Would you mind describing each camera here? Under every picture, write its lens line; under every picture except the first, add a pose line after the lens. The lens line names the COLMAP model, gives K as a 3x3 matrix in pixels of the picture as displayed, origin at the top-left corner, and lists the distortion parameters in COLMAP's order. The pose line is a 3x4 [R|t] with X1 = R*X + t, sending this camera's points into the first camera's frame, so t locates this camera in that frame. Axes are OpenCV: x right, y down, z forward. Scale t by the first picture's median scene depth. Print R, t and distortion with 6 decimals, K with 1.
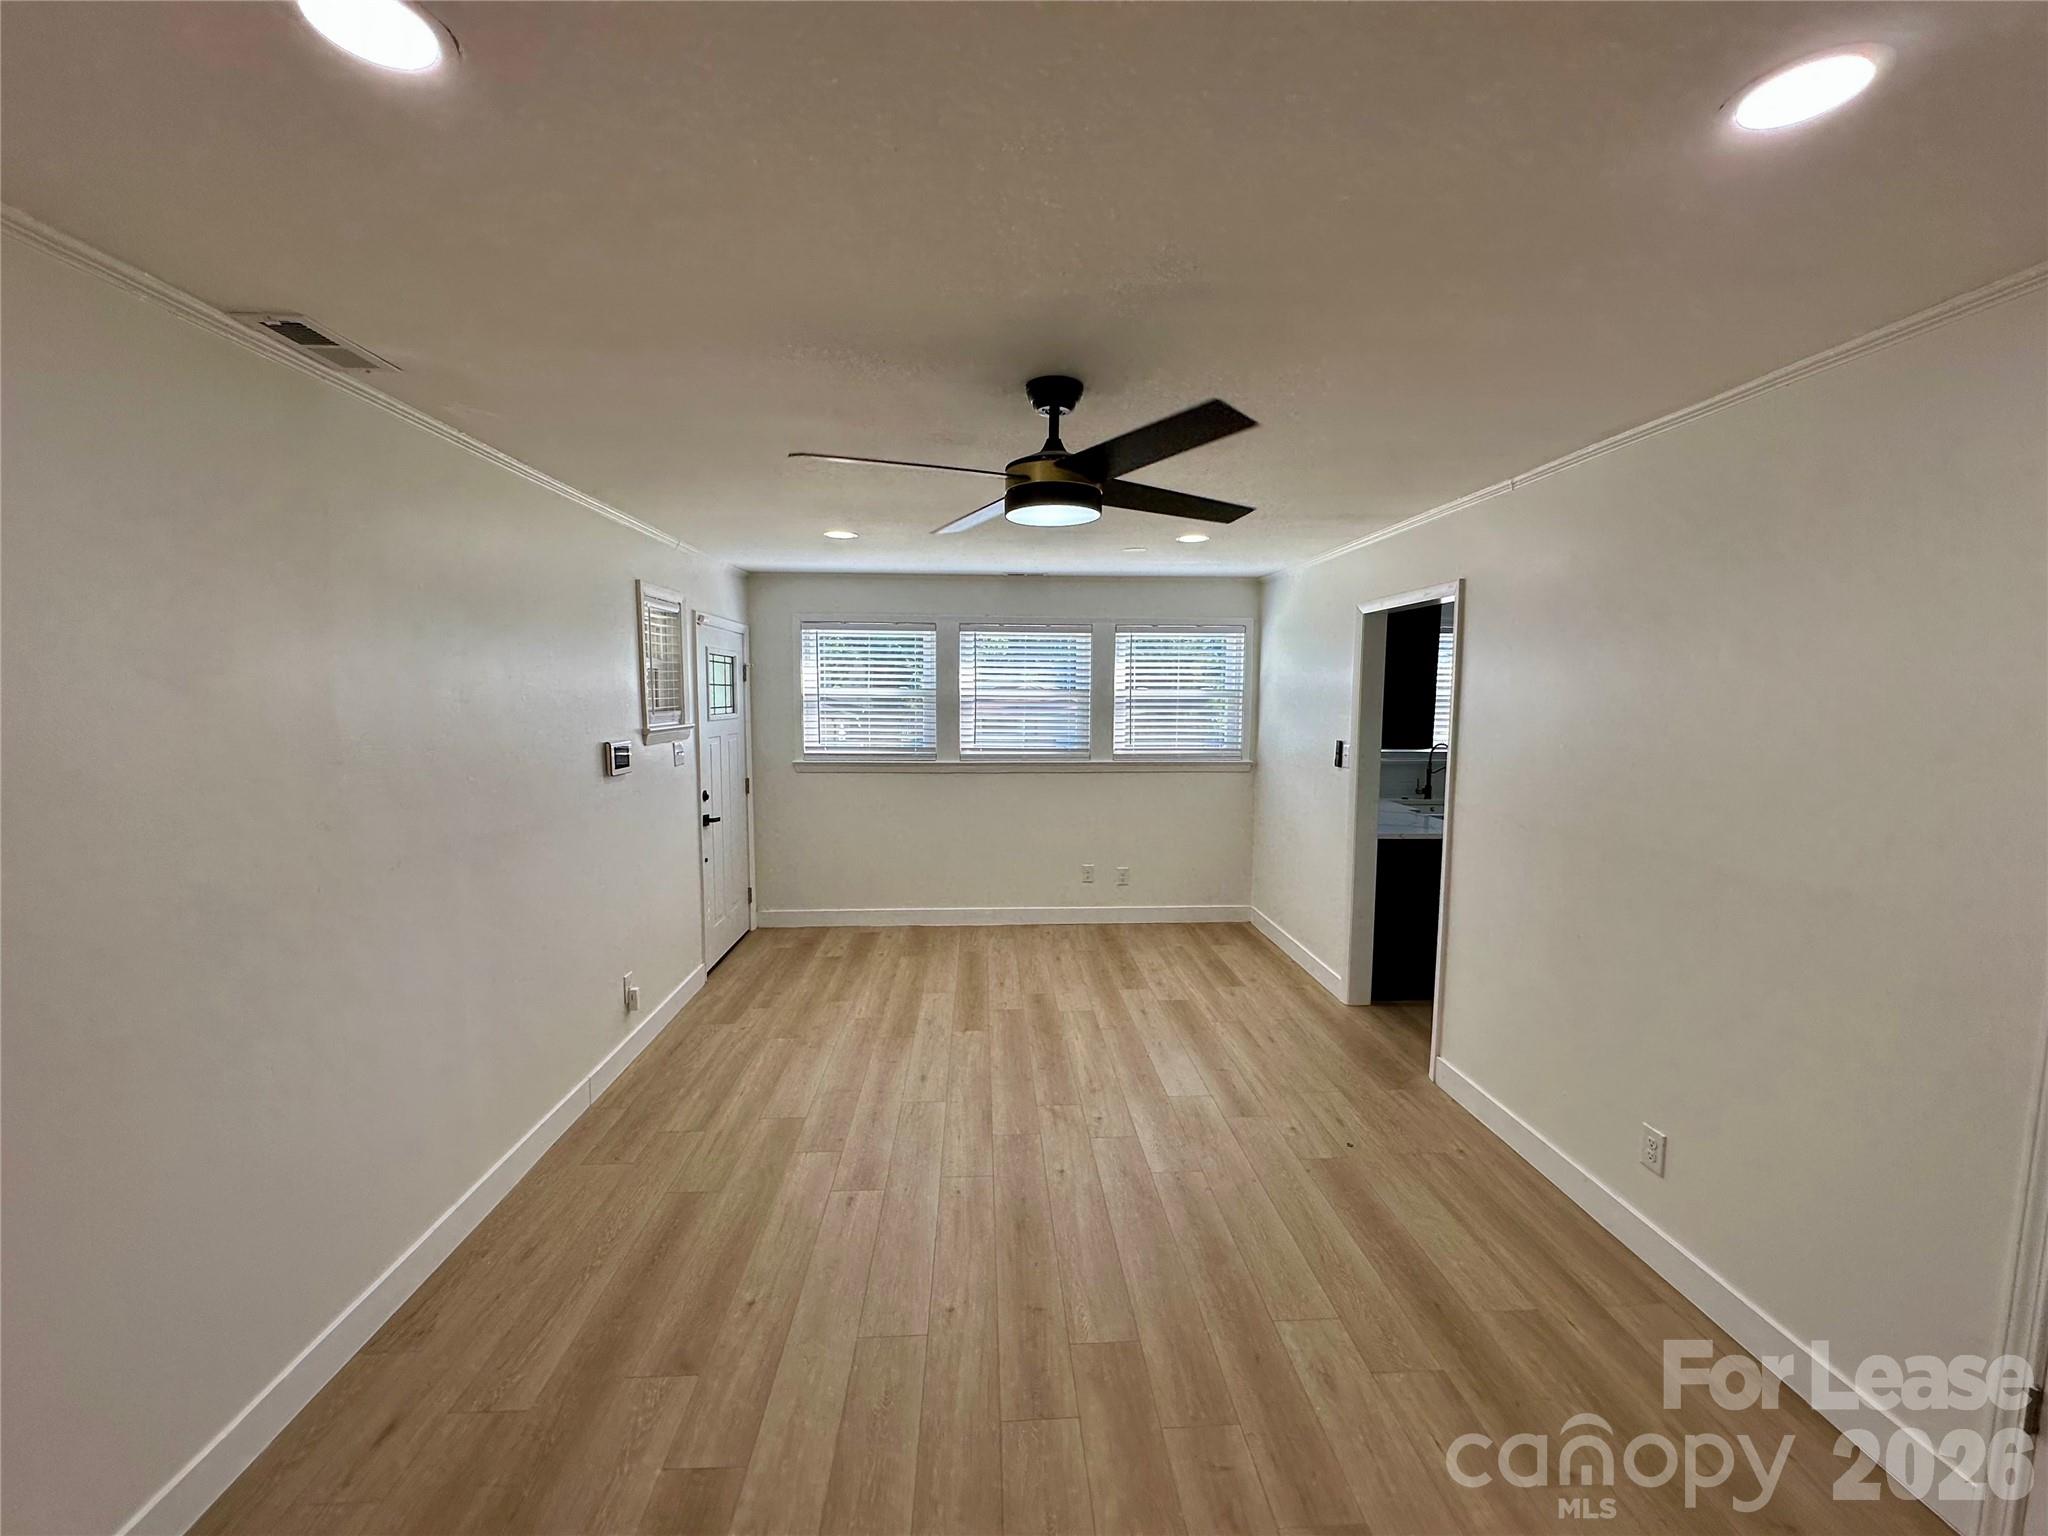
lens RADIAL K [[815.2, 0, 1022.4], [0, 815.2, 769.1], [0, 0, 1]] dist [-0.007531, 0.000505]
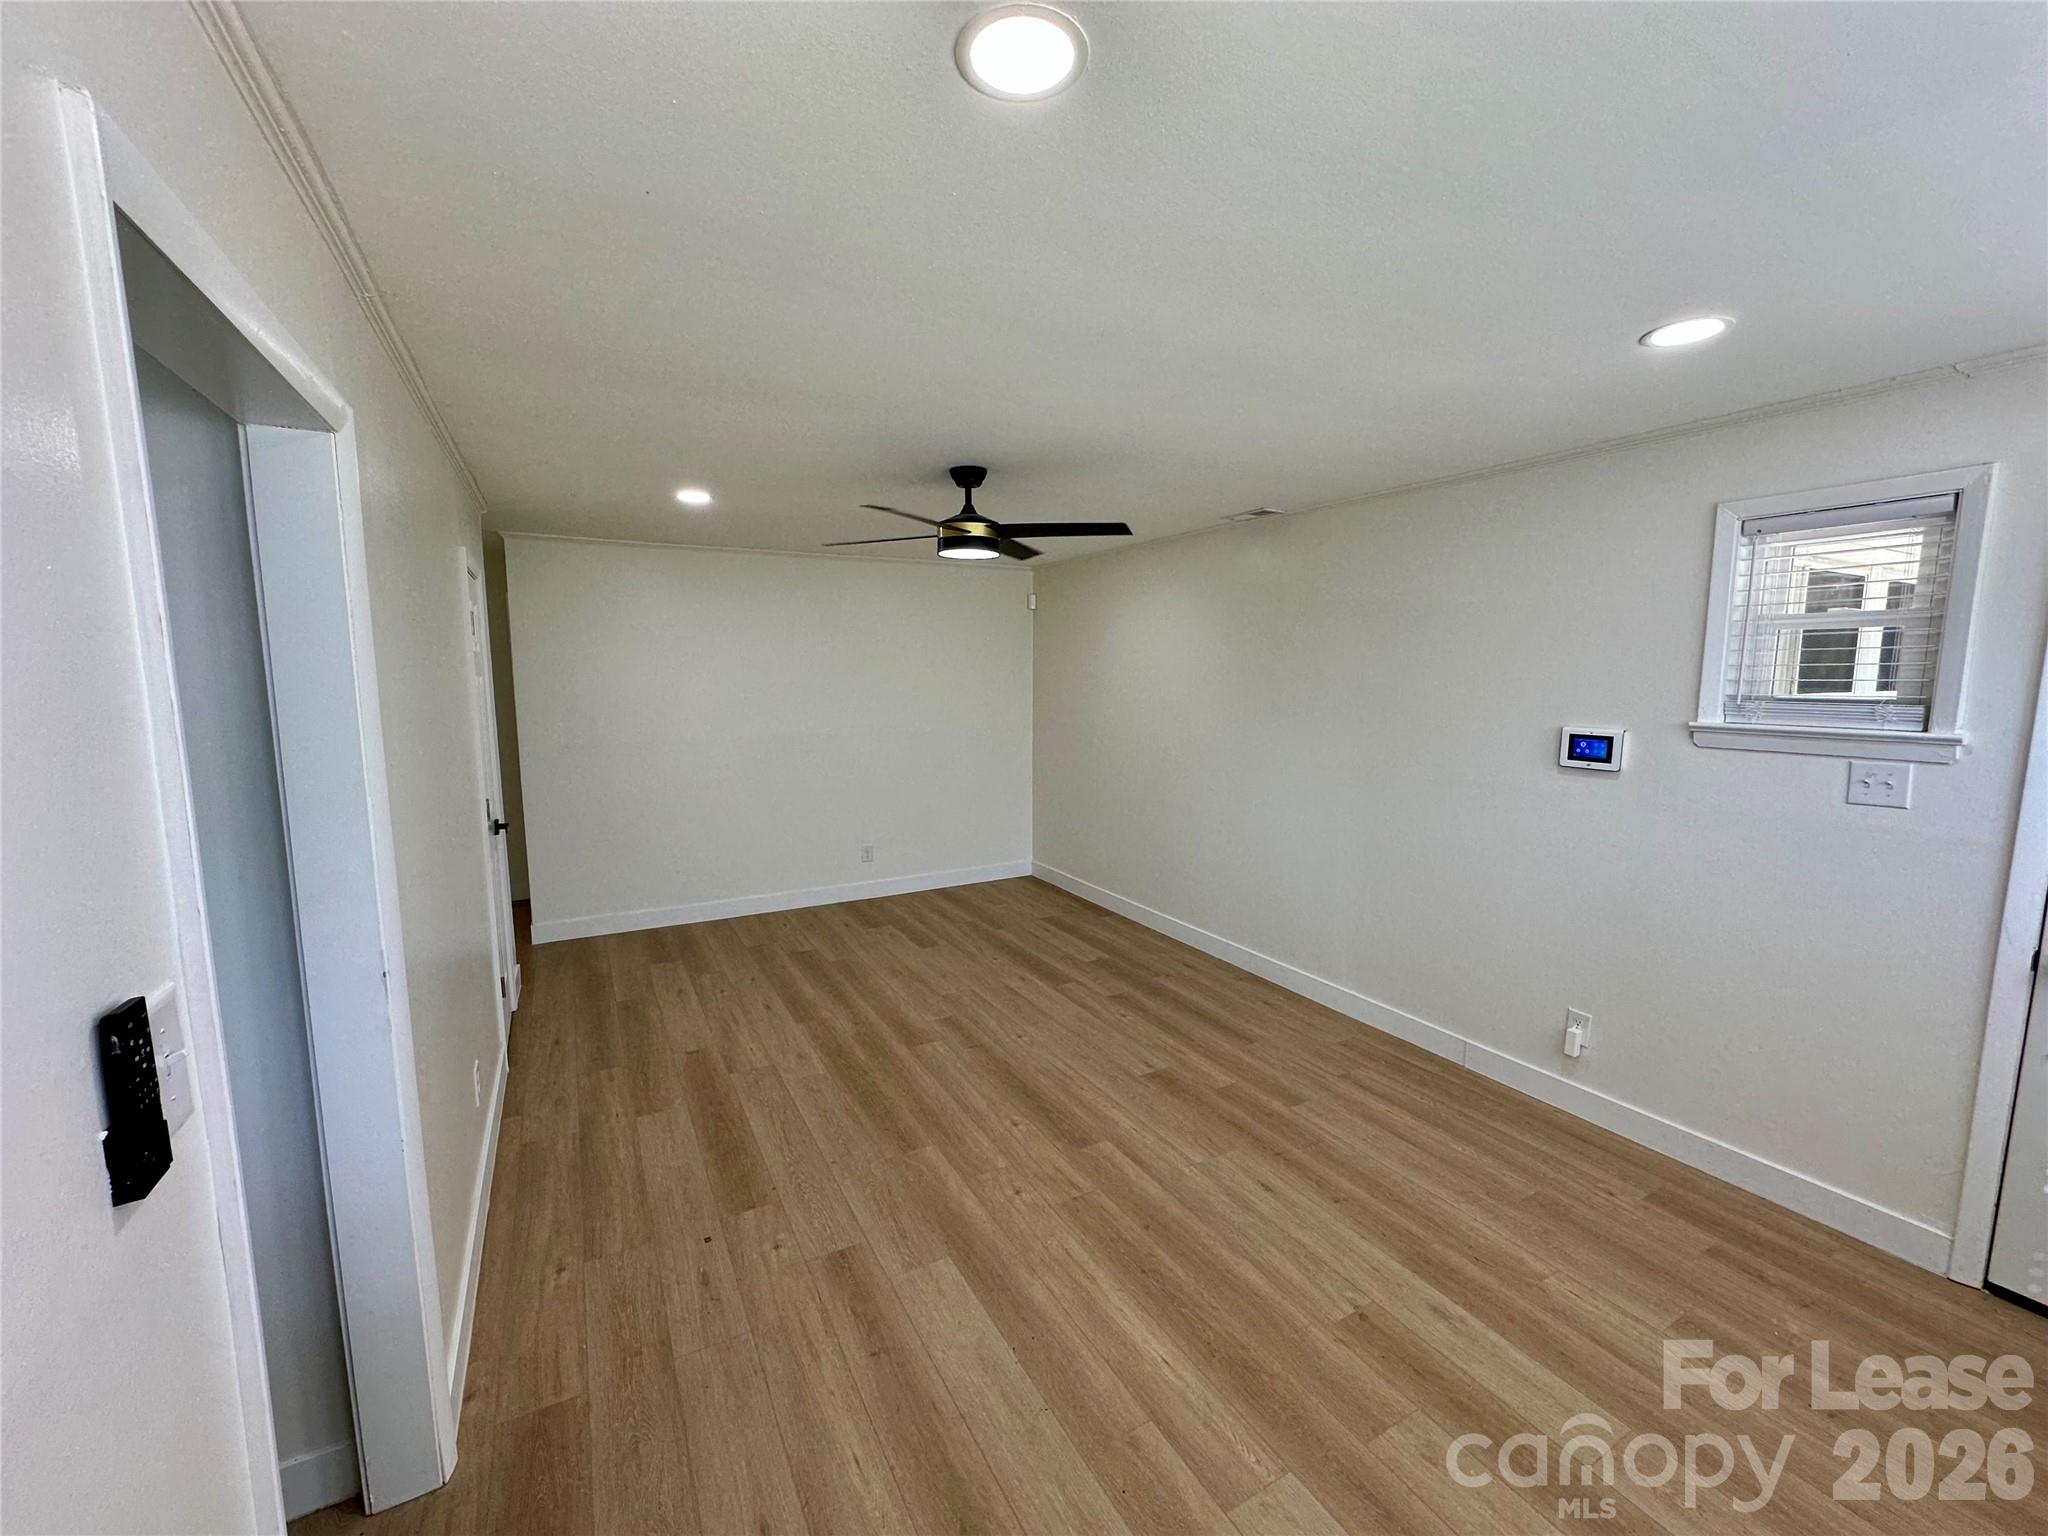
lens RADIAL K [[815.2, 0, 1022.4], [0, 815.2, 769.1], [0, 0, 1]] dist [-0.007531, 0.000505]
pose [[-0.896446, 0.053269, -0.439939, 0.293895], [-0.042466, 0.977854, 0.204933, -0.105606], [0.441113, 0.202394, -0.874332, 1.122279]]
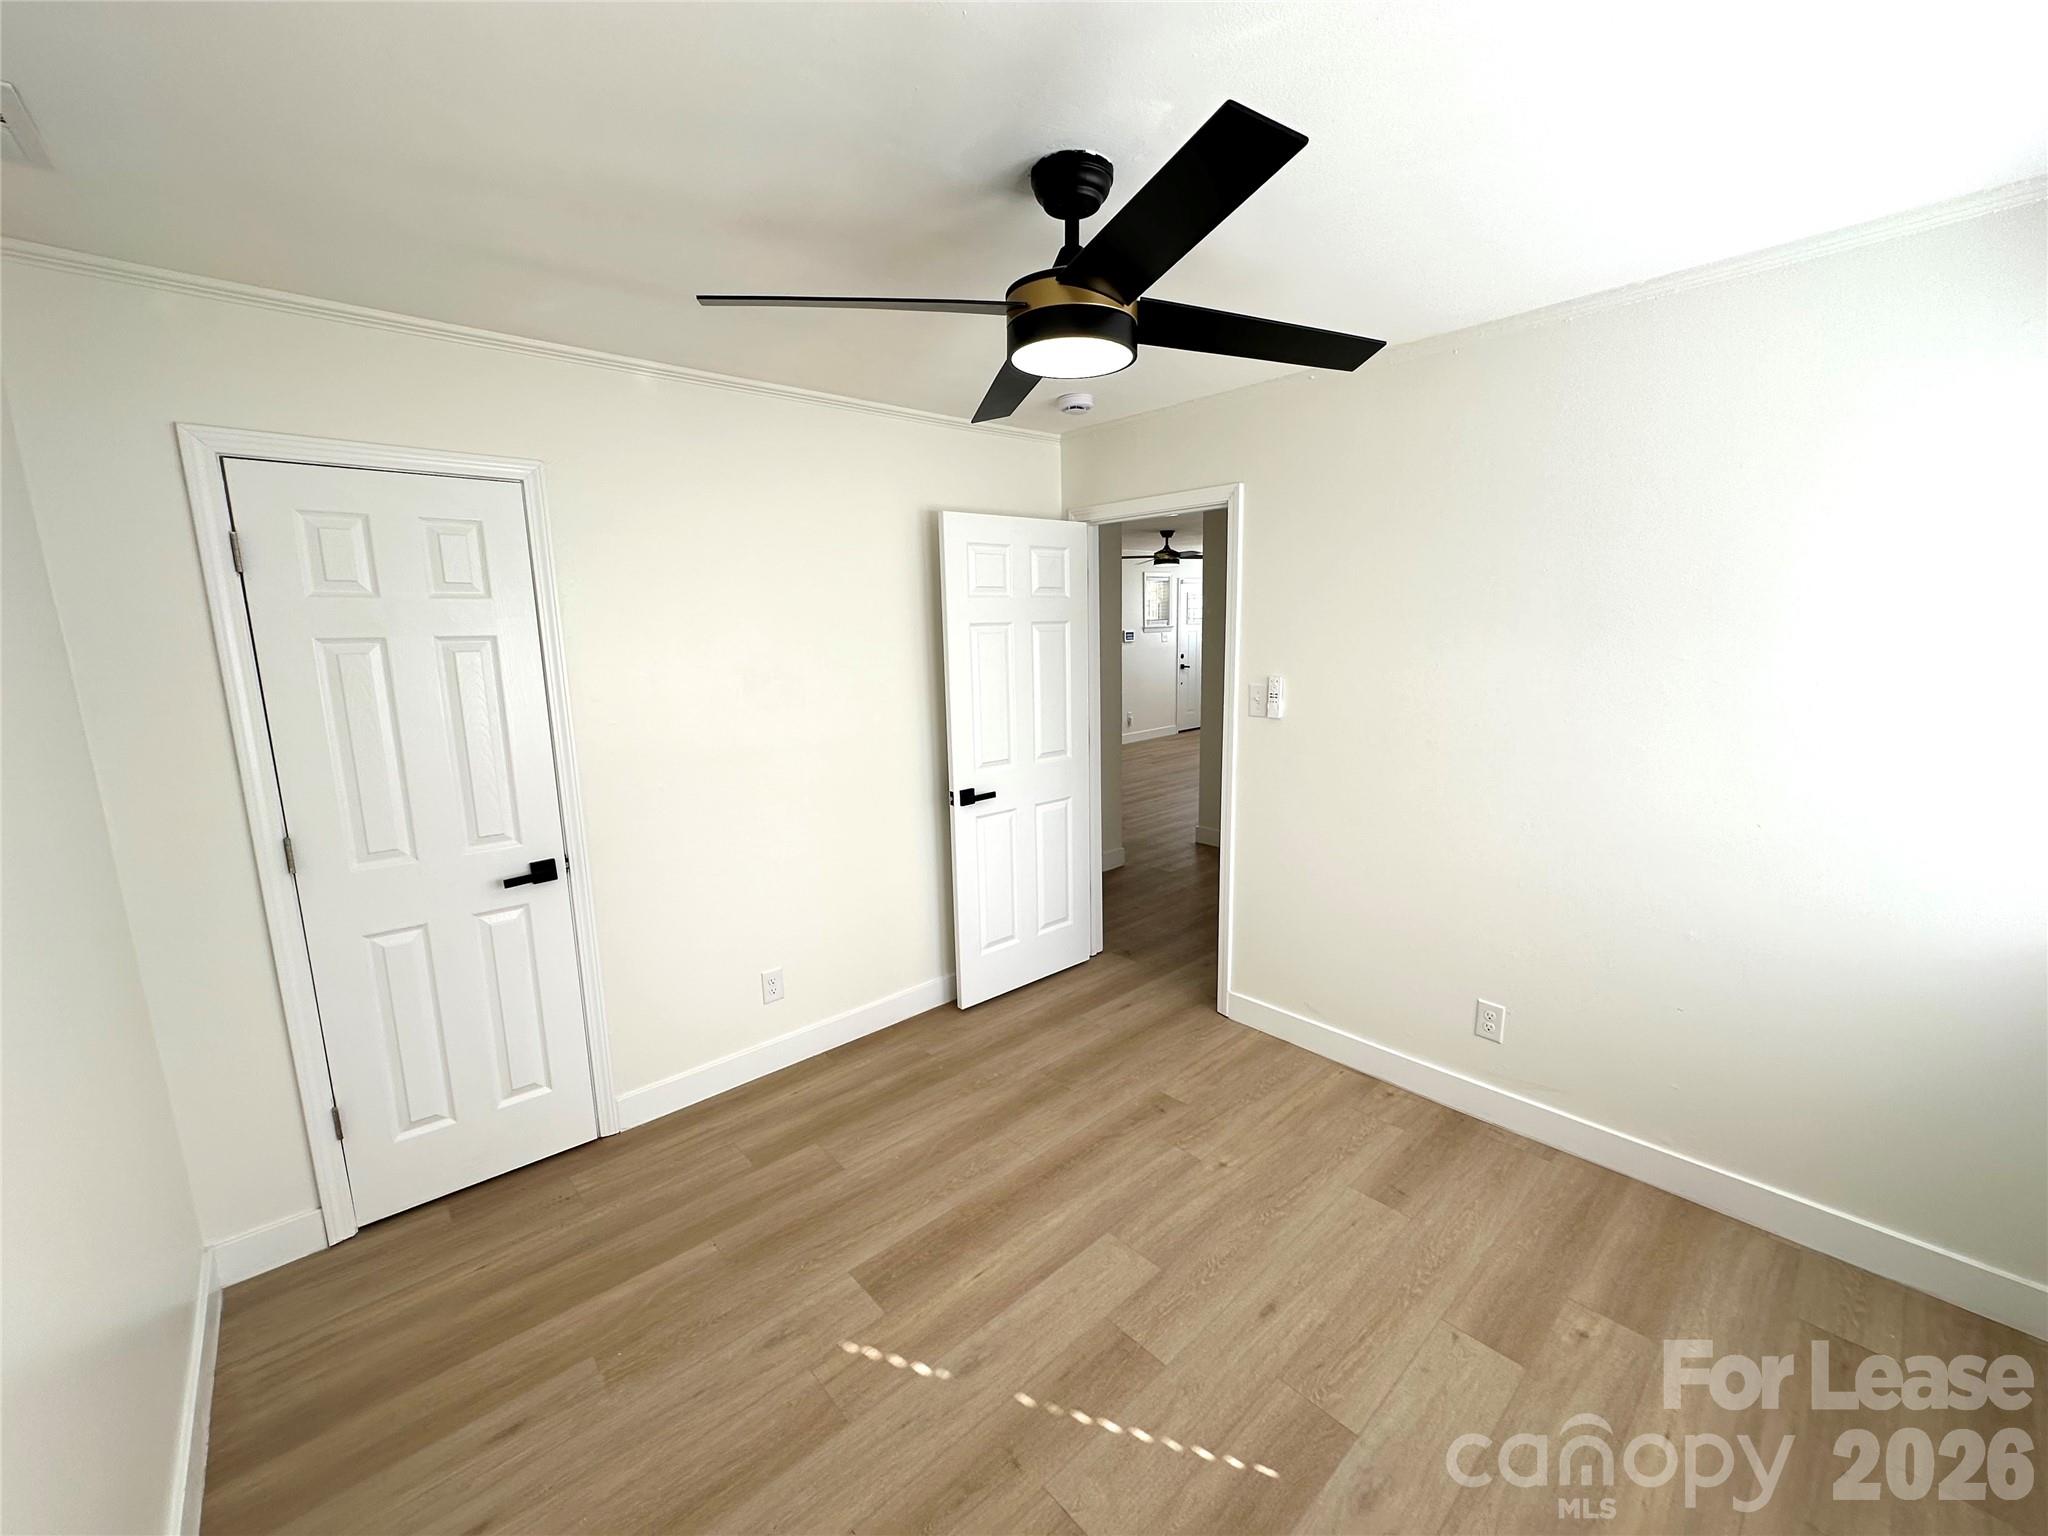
lens RADIAL K [[815.2, 0, 1022.4], [0, 815.2, 769.1], [0, 0, 1]] dist [-0.007531, 0.000505]
pose [[0.634608, 0.109826, -0.764991, 1.194614], [-0.054429, 0.993745, 0.097516, 0.156501], [0.770915, -0.020247, 0.636616, -0.904758]]
